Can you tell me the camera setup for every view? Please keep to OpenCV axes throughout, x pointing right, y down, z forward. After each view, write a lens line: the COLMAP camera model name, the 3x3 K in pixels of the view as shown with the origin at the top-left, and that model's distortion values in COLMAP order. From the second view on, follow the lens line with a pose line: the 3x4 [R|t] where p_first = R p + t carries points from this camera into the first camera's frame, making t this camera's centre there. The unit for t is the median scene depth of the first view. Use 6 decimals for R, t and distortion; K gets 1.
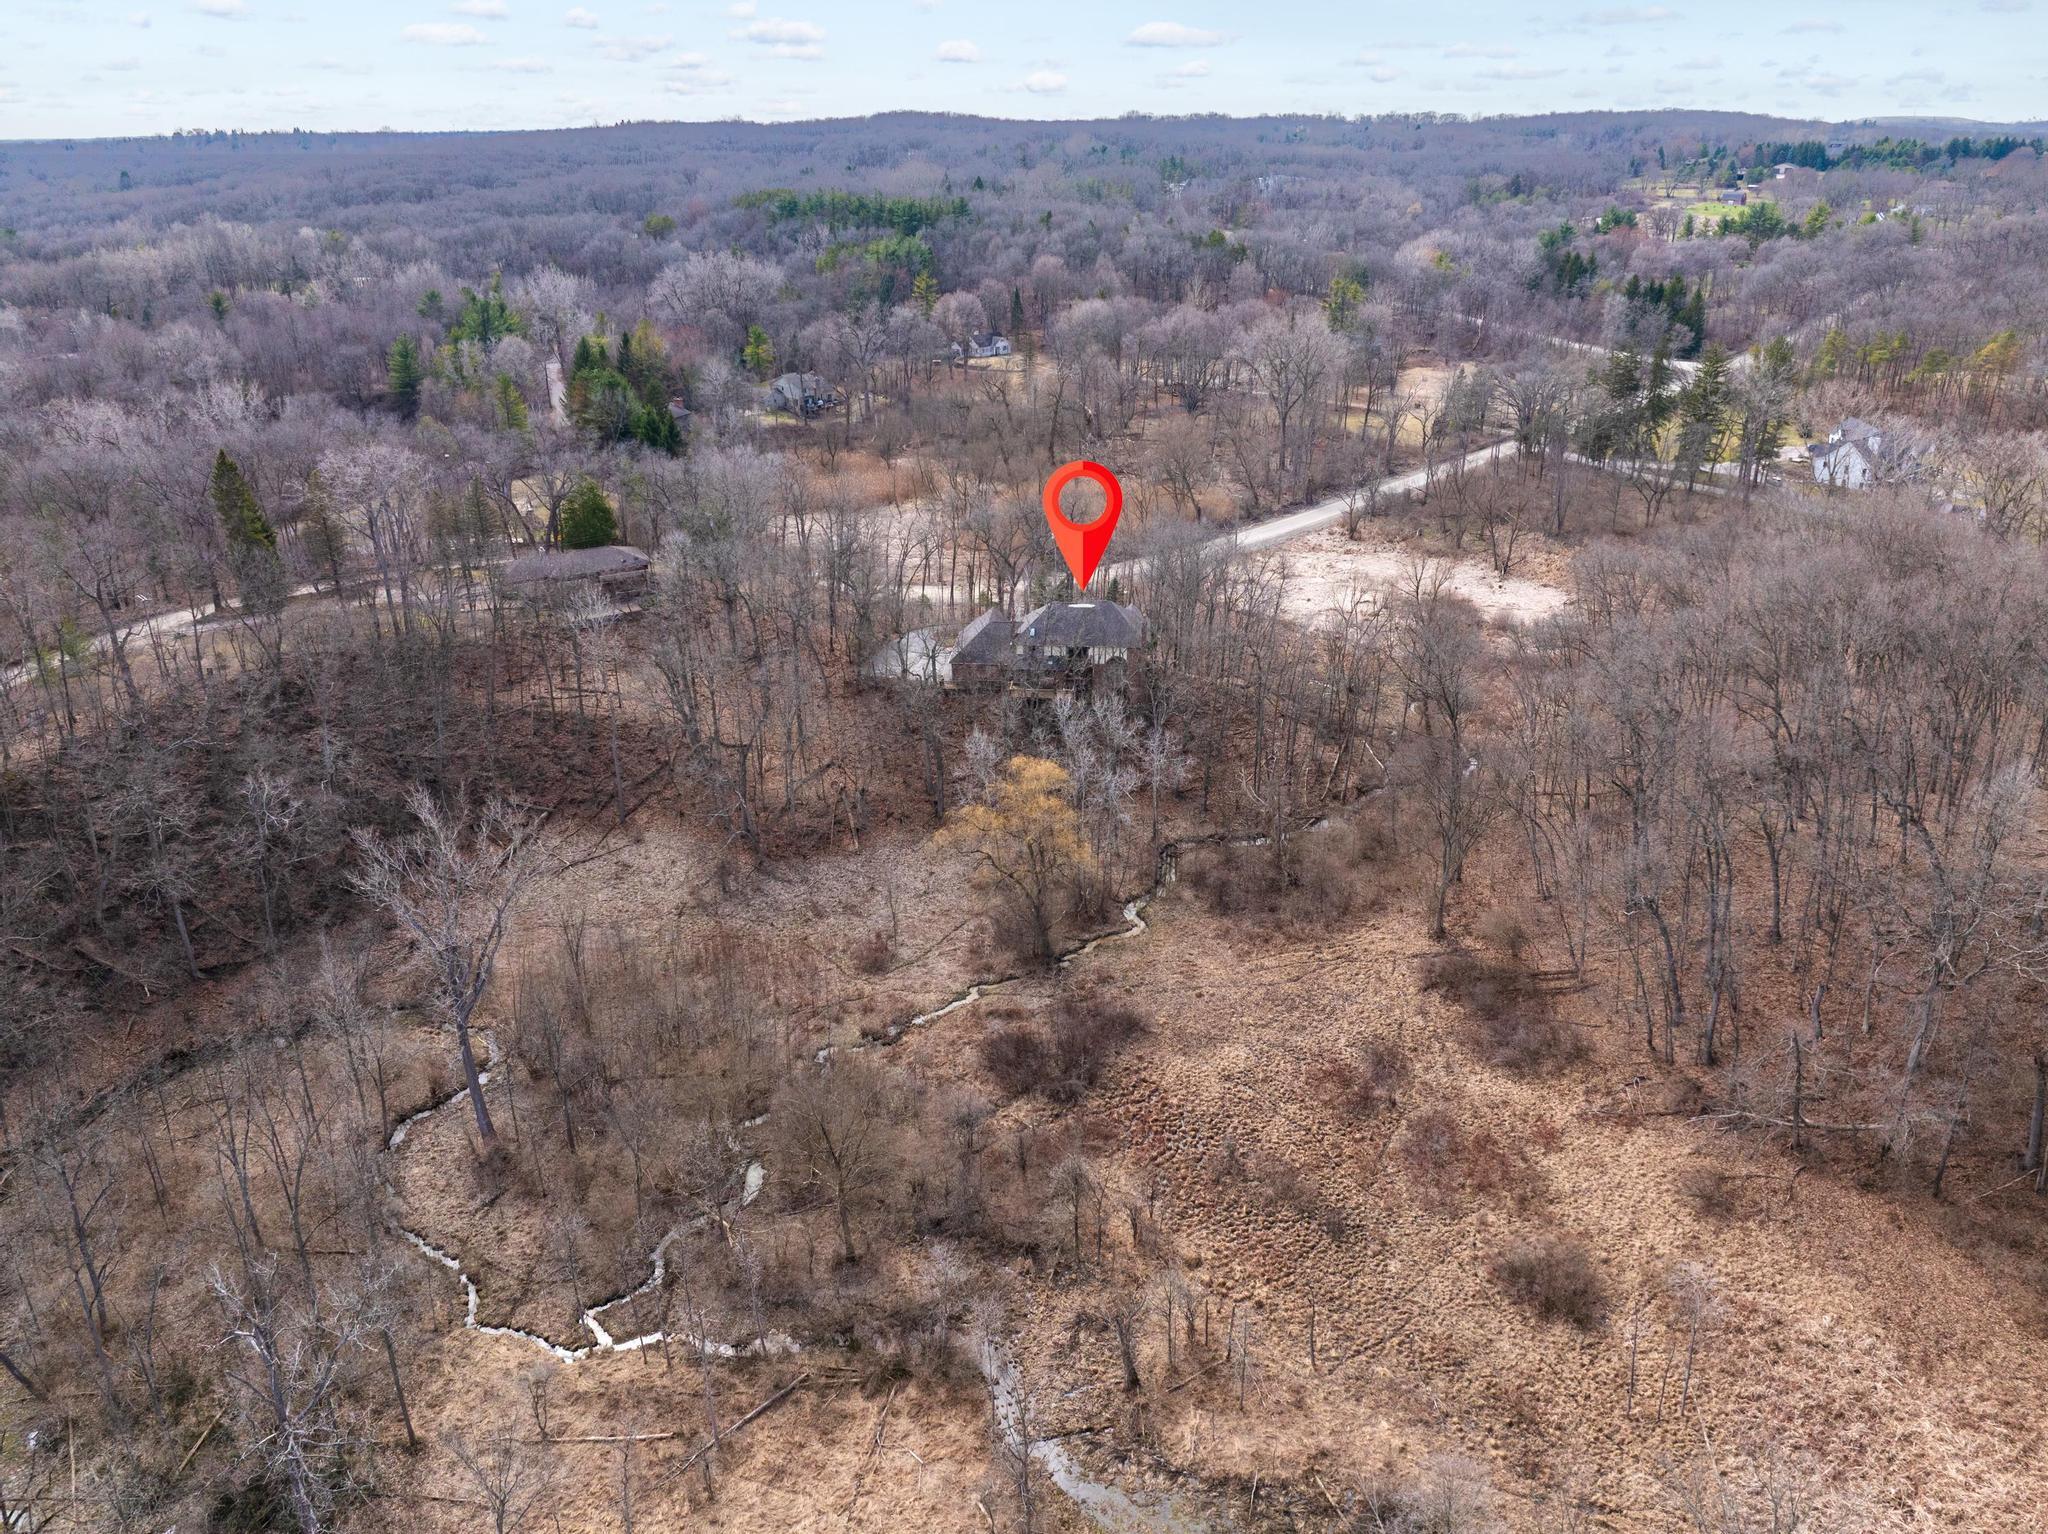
lens RADIAL K [[1445.7, 0, 1024.0], [0, 1445.7, 767.0], [0, 0, 1]] dist [-0.042399, 0.007589]
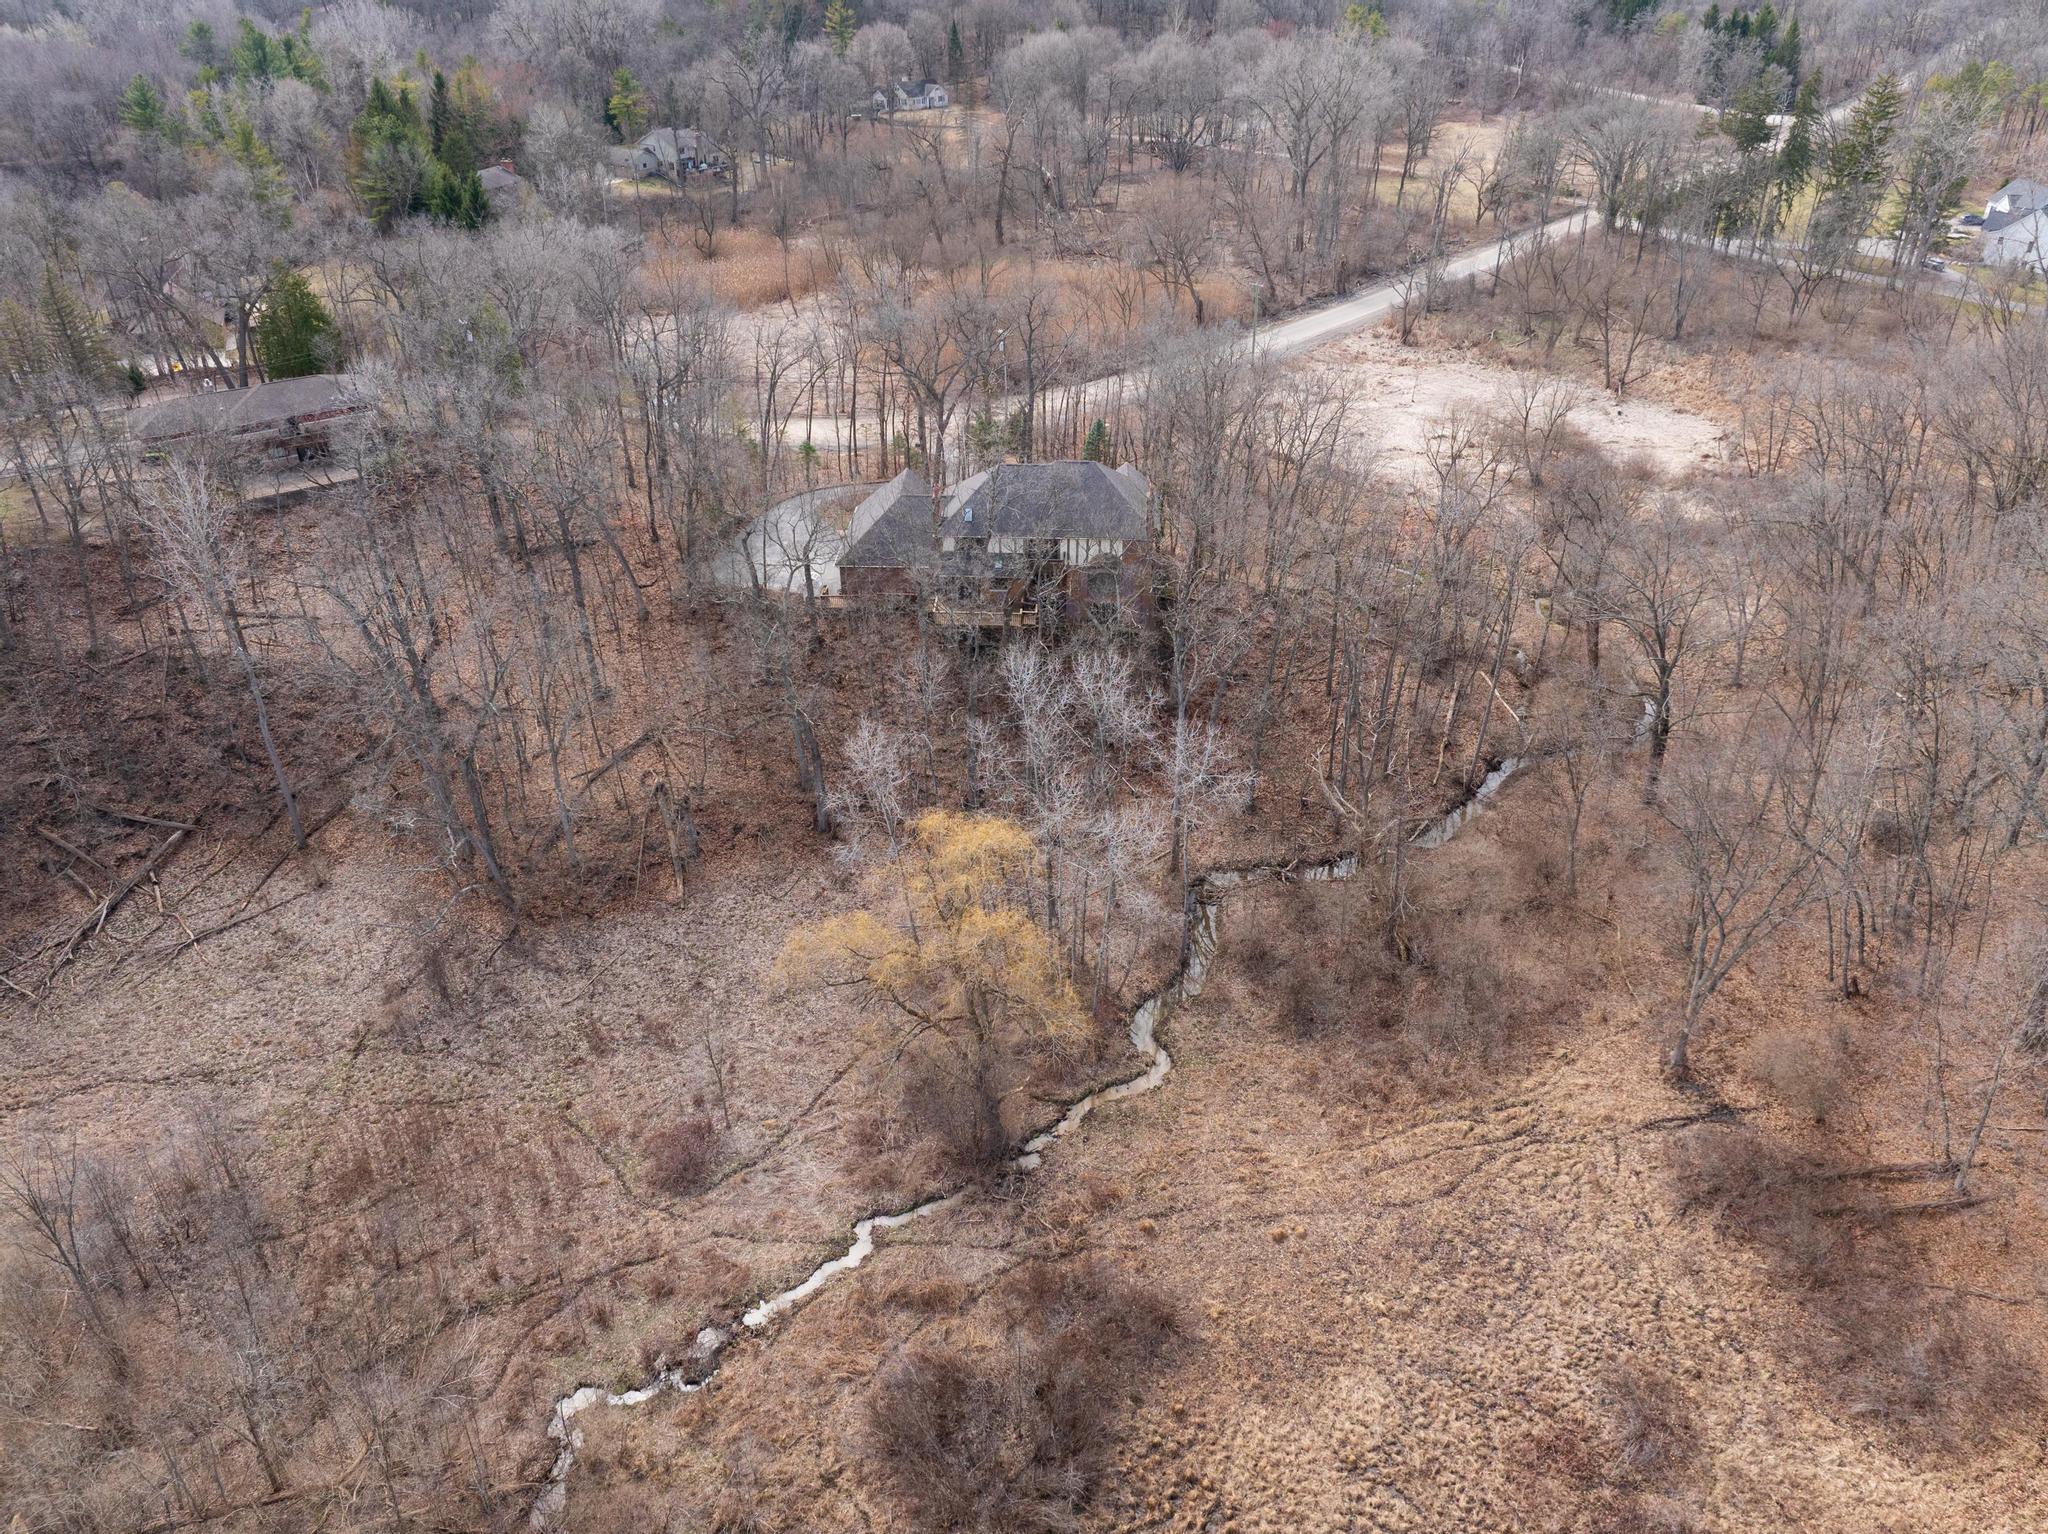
lens RADIAL K [[1445.7, 0, 1024.0], [0, 1445.7, 767.0], [0, 0, 1]] dist [-0.042399, 0.007589]
pose [[0.999442, -0.016589, 0.028994, 0.009729], [0.012488, 0.990591, 0.136287, -0.070525], [-0.030982, -0.135849, 0.990245, 0.375684]]
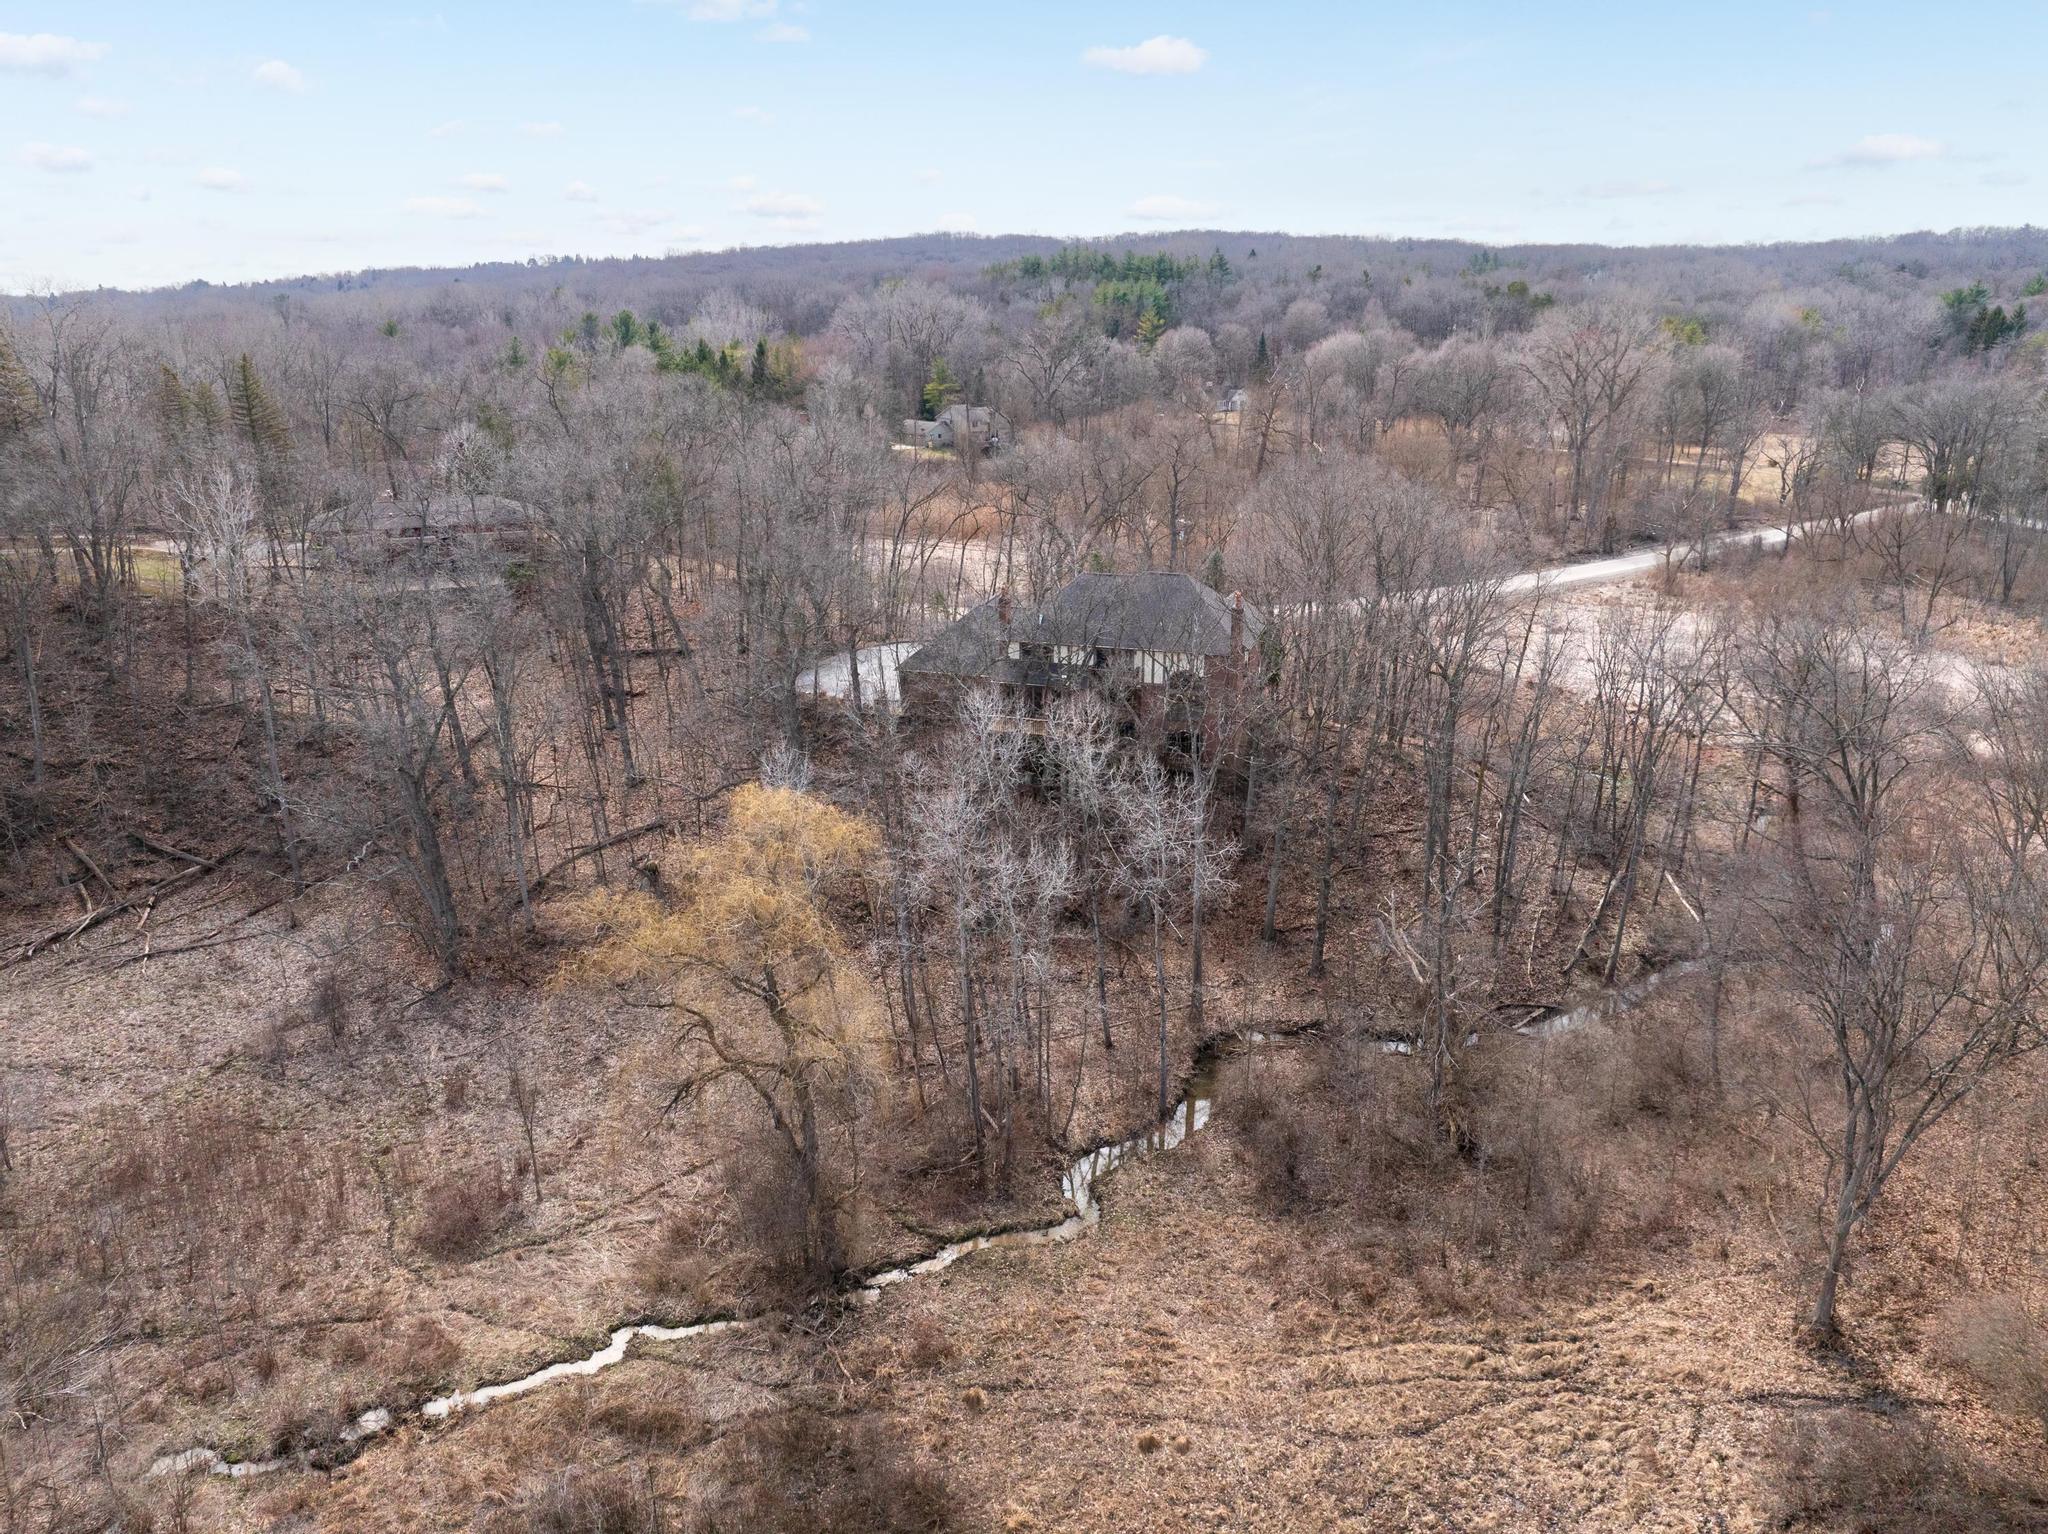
lens RADIAL K [[1447.9, 0, 1024.0], [0, 1447.9, 767.0], [0, 0, 1]] dist [-0.066353, 0.039801]
pose [[0.976369, 0.066978, -0.205470, 0.118493], [-0.087457, 0.991887, -0.092256, 0.014059], [0.197624, 0.108046, 0.974305, 0.464040]]
